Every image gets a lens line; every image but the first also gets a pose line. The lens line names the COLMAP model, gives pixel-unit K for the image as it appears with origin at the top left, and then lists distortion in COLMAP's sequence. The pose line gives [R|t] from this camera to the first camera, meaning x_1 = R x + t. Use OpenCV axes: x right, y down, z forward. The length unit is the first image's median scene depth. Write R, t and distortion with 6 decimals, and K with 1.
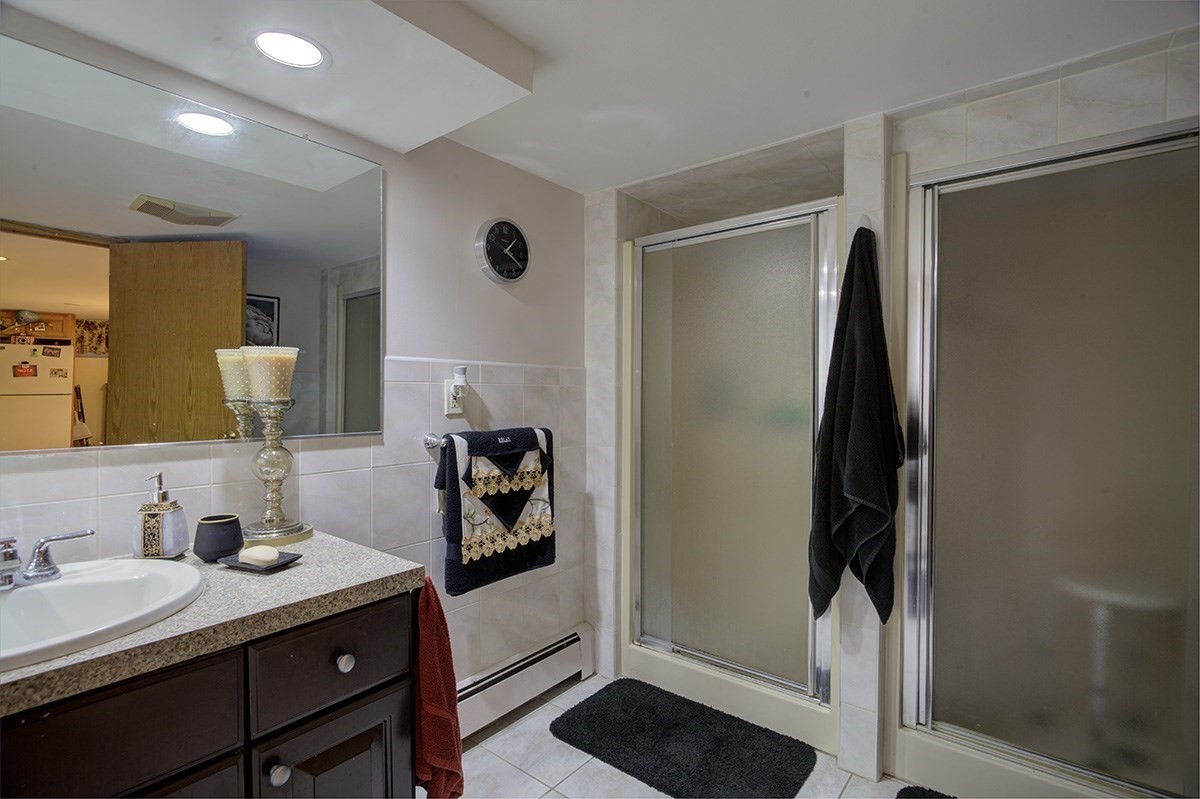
lens RADIAL K [[571.2, 0, 600.0], [0, 571.2, 399.5], [0, 0, 1]] dist [0.001170, 0.000705]
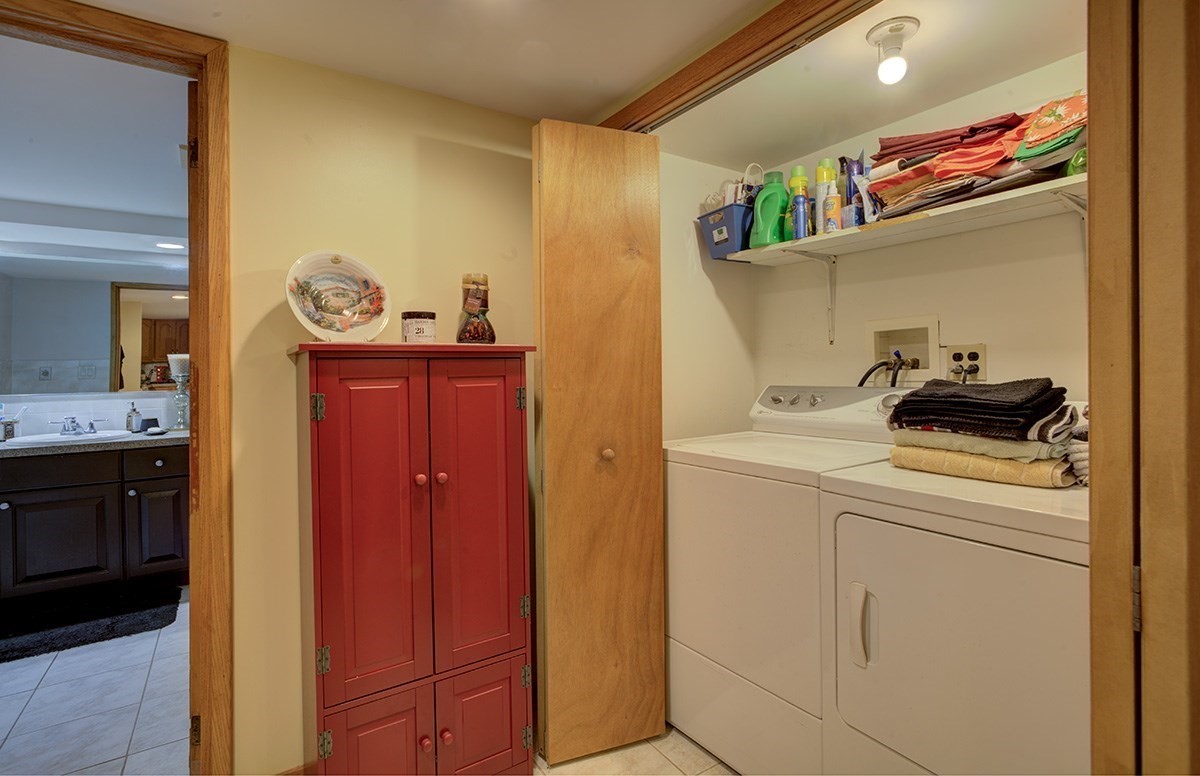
lens RADIAL K [[561.9, 0, 600.0], [0, 561.9, 374.4], [0, 0, 1]] dist [0.000667, 0.000204]
pose [[0.952278, -0.010790, -0.305042, 2.239582], [0.012731, 0.999909, 0.004374, 0.011656], [0.304967, -0.008049, 0.952329, -0.924255]]
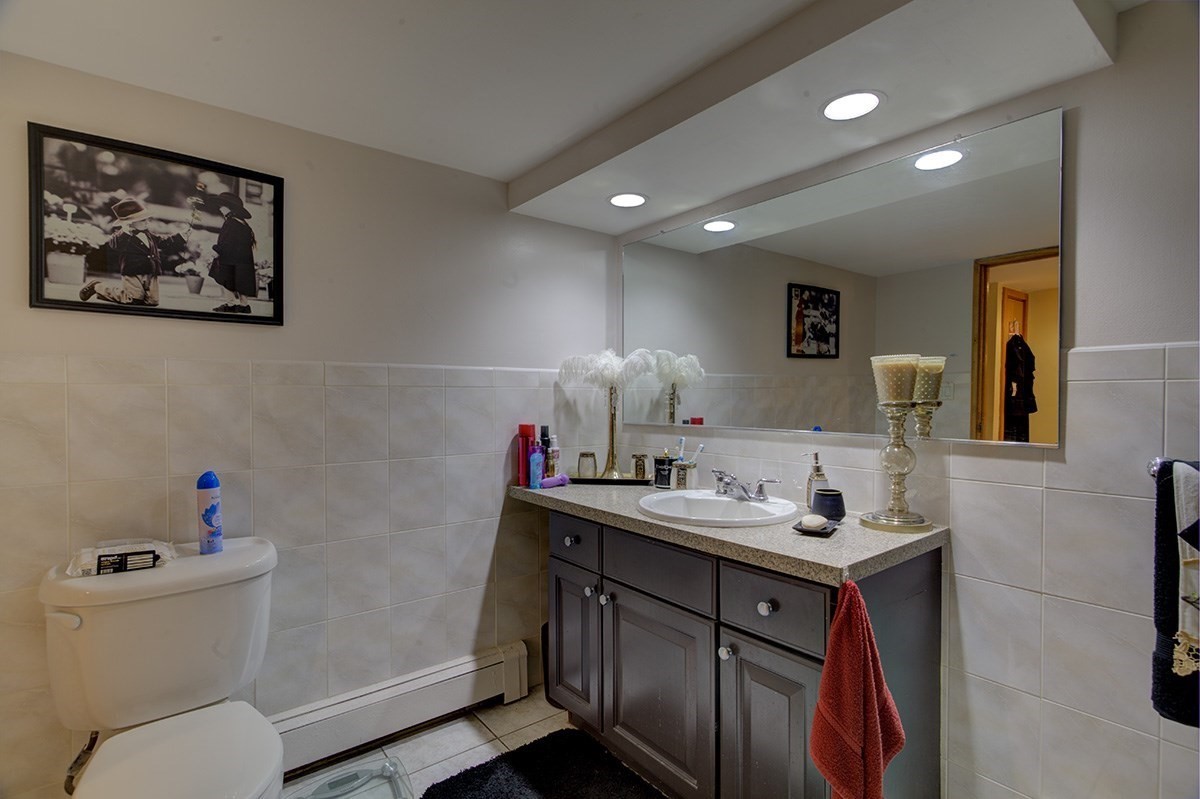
lens RADIAL K [[571.2, 0, 600.0], [0, 571.2, 399.5], [0, 0, 1]] dist [0.001170, 0.000705]
pose [[-0.222617, 0.008054, -0.974873, 0.740266], [-0.006199, 0.999934, 0.009676, -0.014139], [0.974886, 0.008197, -0.222552, 0.774910]]
